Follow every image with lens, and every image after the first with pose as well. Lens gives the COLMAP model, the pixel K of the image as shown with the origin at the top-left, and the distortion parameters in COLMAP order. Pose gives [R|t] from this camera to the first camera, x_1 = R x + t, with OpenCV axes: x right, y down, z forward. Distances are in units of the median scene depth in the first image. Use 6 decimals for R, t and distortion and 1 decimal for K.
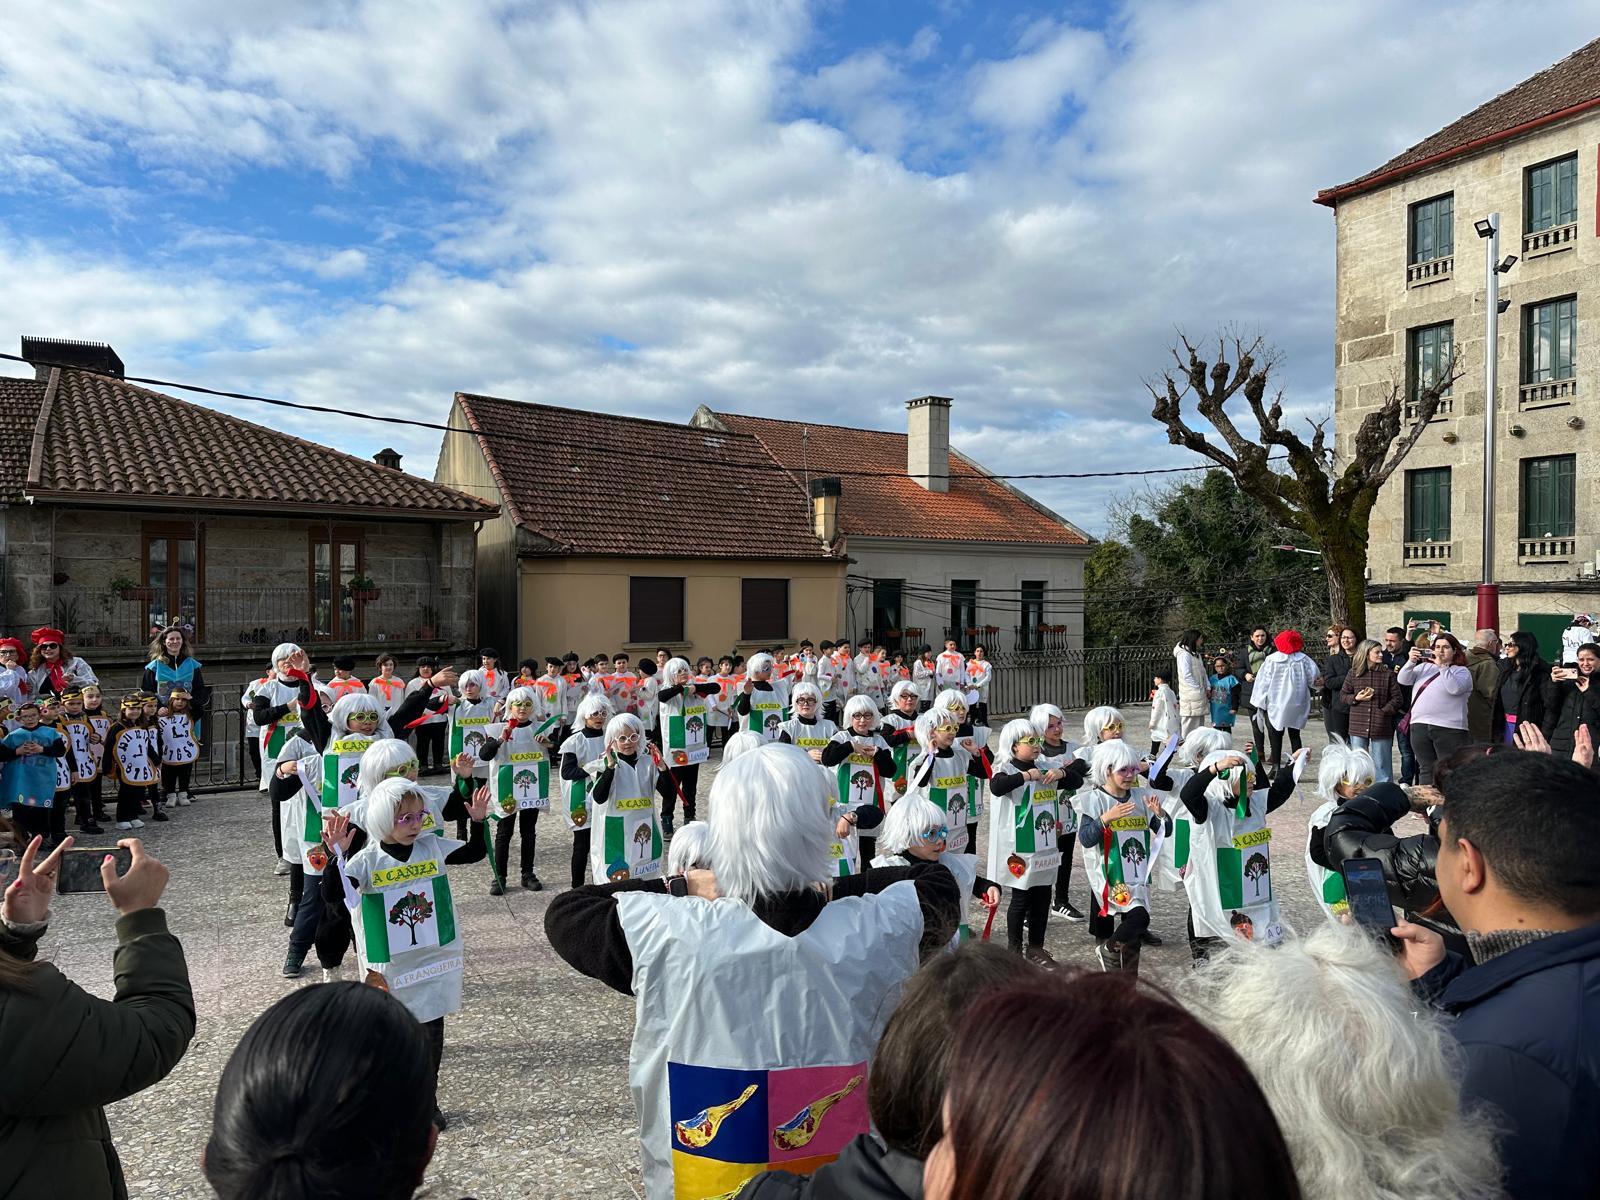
lens RADIAL K [[1181.6, 0, 787.3], [0, 1181.6, 604.9], [0, 0, 1]] dist [0.108525, -0.093155]
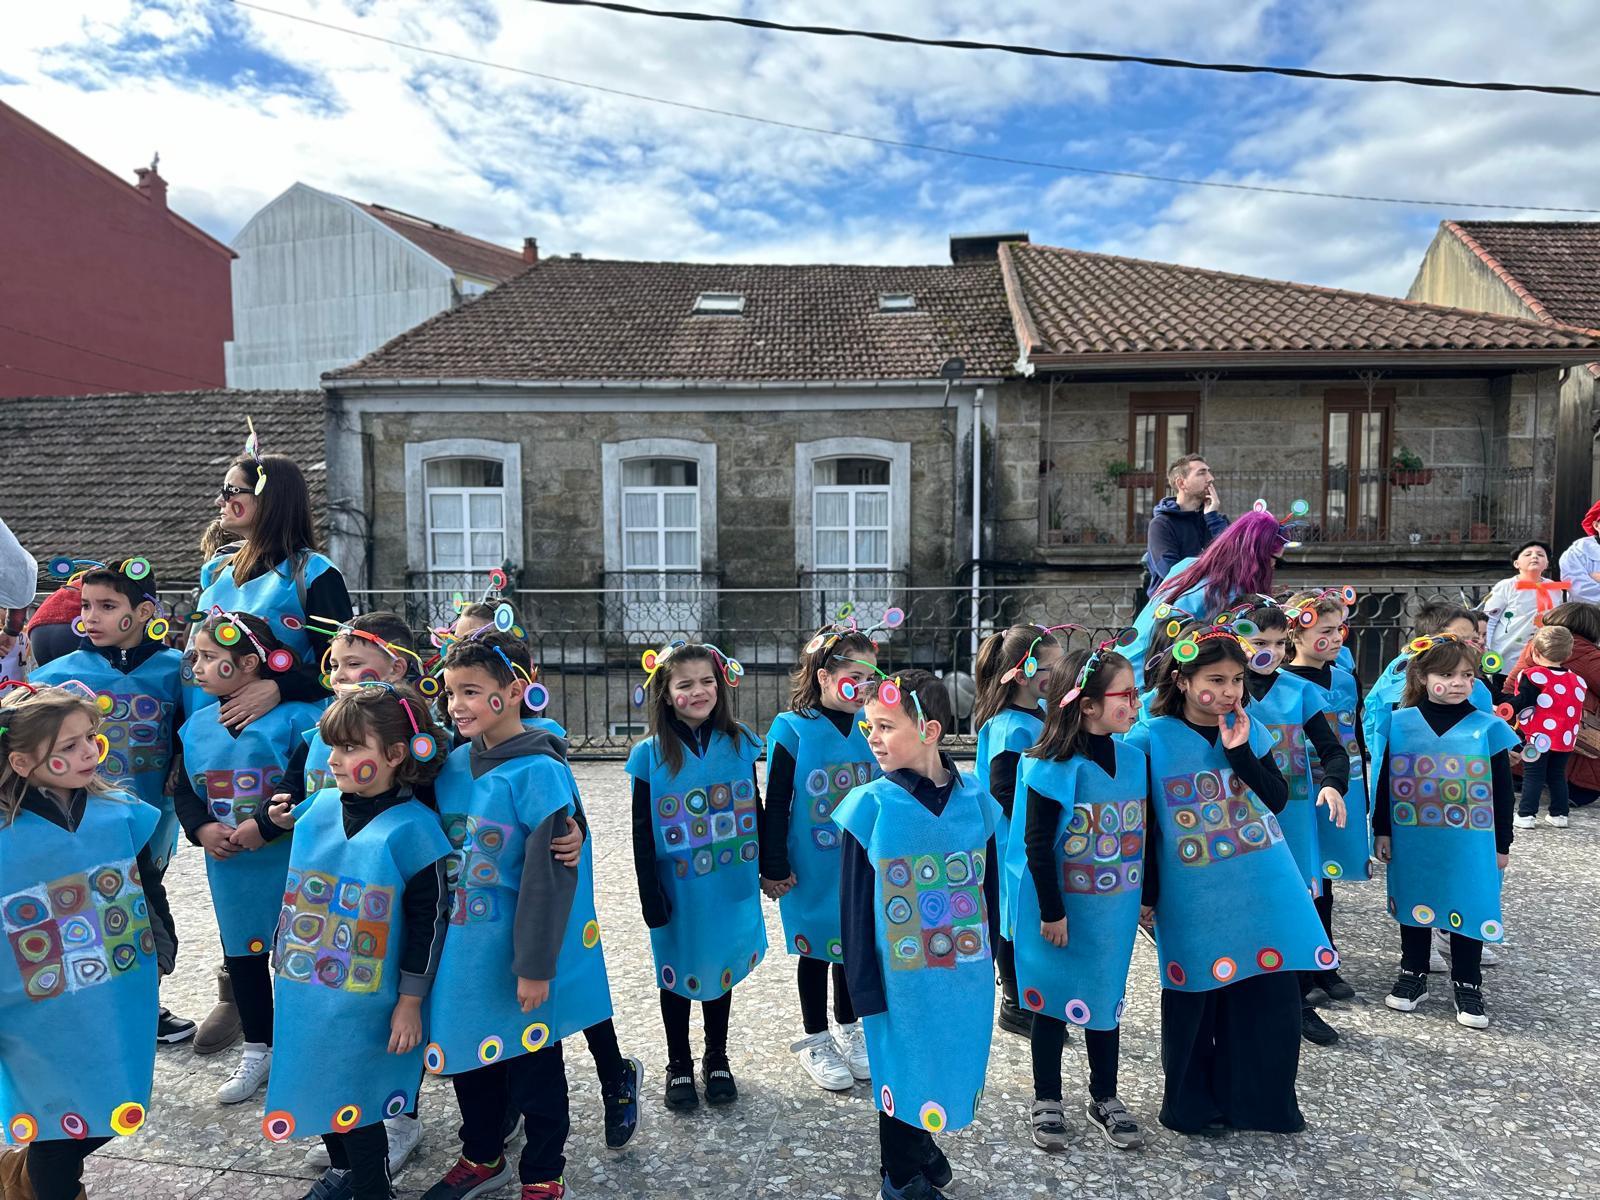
lens RADIAL K [[1181.6, 0, 796.1], [0, 1181.6, 599.4], [0, 0, 1]] dist [0.108525, -0.093155]
pose [[0.806521, 0.034233, -0.590214, -0.208954], [0.004571, 0.997931, 0.064127, 0.015506], [0.591188, -0.054417, 0.804696, 0.183300]]
